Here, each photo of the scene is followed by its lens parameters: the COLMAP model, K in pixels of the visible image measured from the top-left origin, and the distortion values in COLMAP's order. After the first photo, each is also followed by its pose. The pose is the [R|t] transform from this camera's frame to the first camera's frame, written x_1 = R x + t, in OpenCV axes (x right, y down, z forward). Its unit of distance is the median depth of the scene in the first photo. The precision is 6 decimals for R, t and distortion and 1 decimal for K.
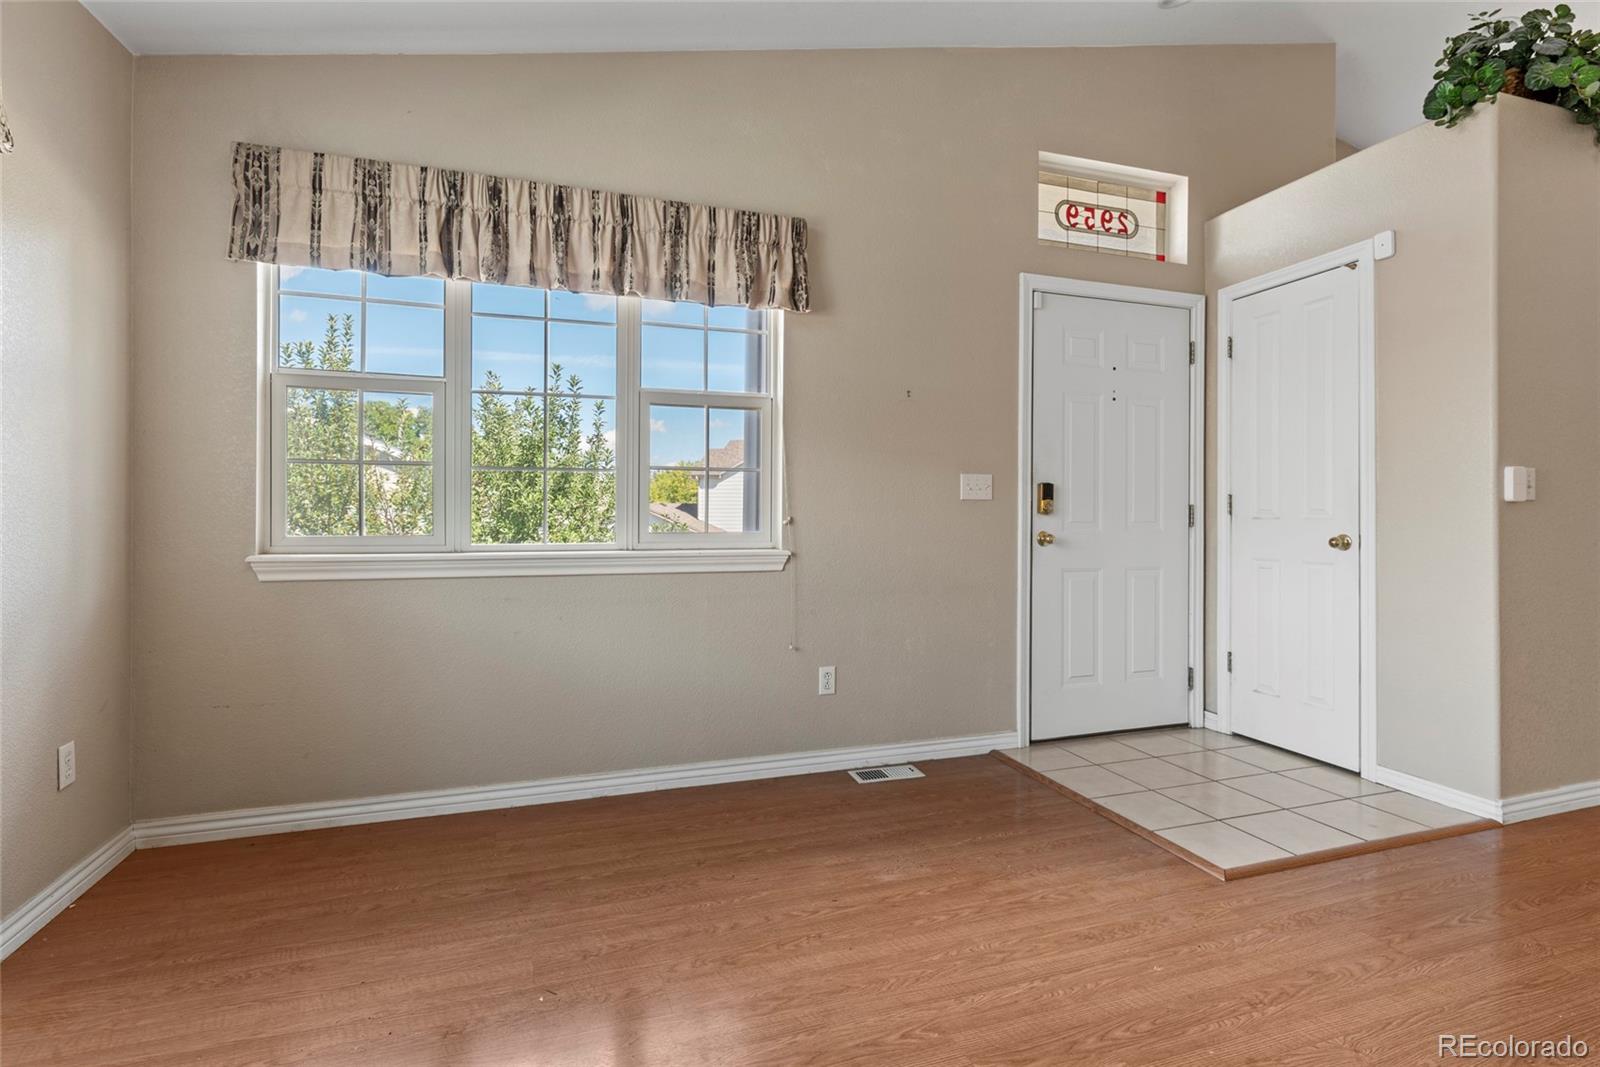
lens RADIAL K [[774.4, 0, 807.0], [0, 774.4, 512.8], [0, 0, 1]] dist [-0.004595, -0.000758]
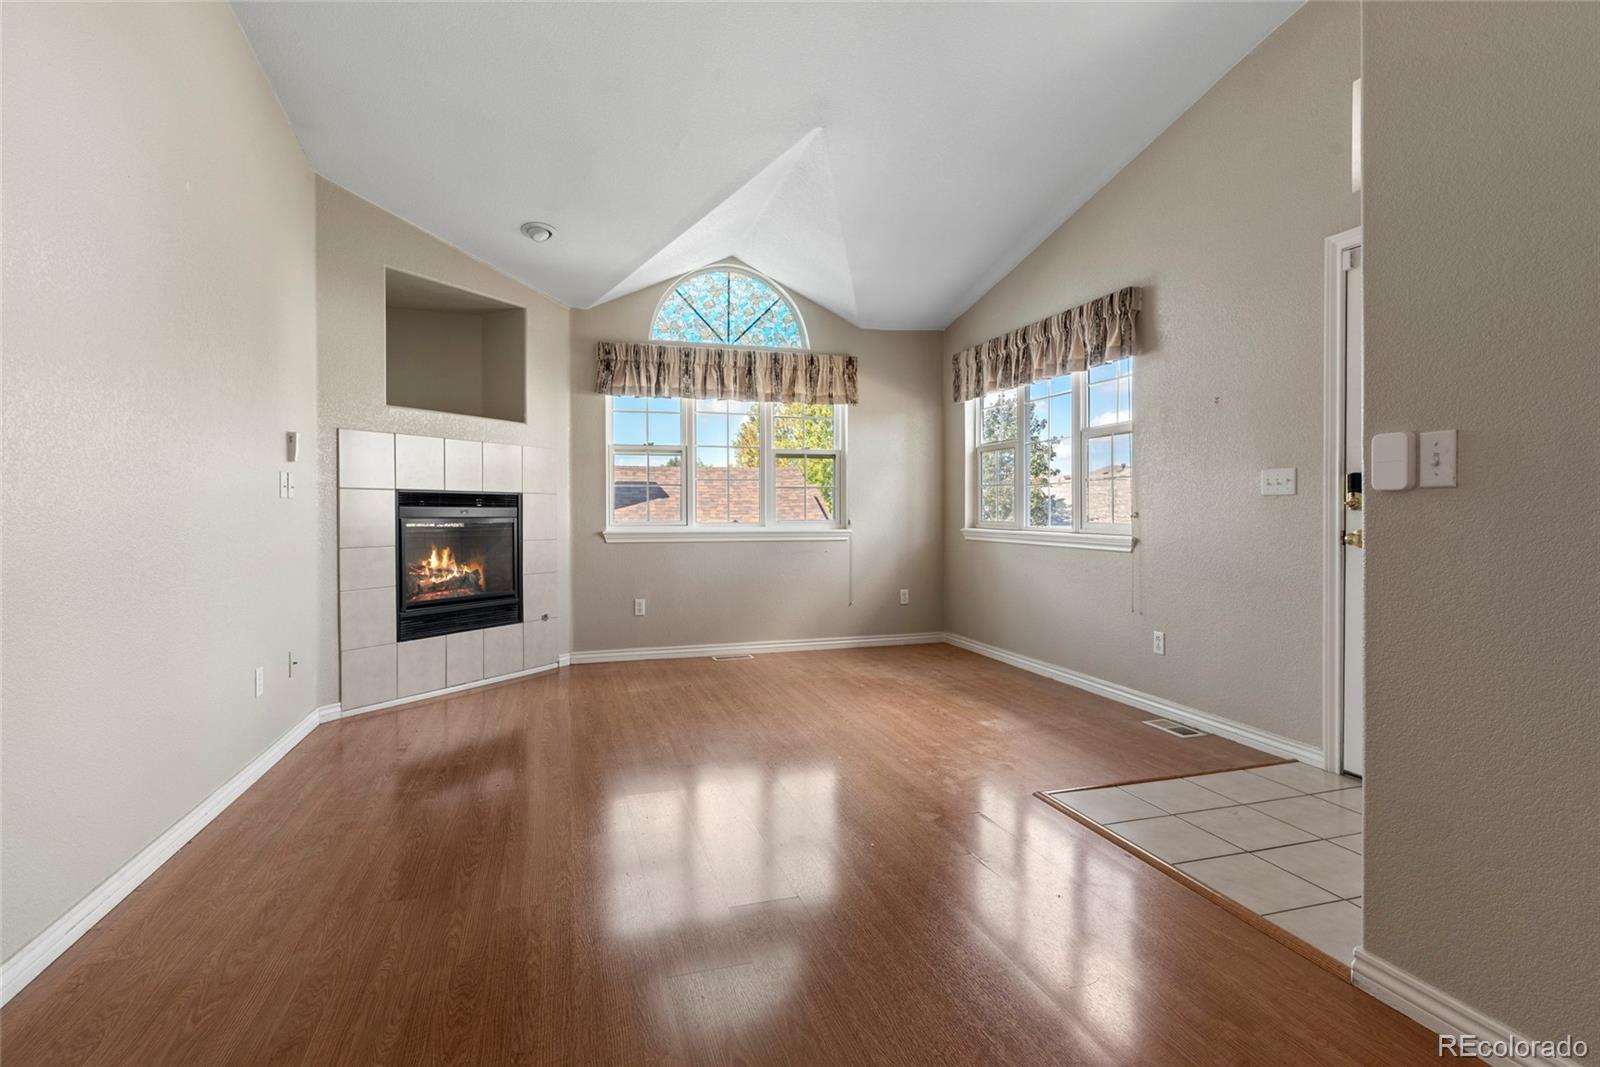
lens RADIAL K [[774.4, 0, 802.5], [0, 774.4, 519.7], [0, 0, 1]] dist [-0.004595, -0.000758]
pose [[-0.028621, 0.010159, -0.999539, 1.373287], [-0.000169, 0.999948, 0.010168, 0.005394], [0.999590, 0.000460, -0.028617, 0.490162]]
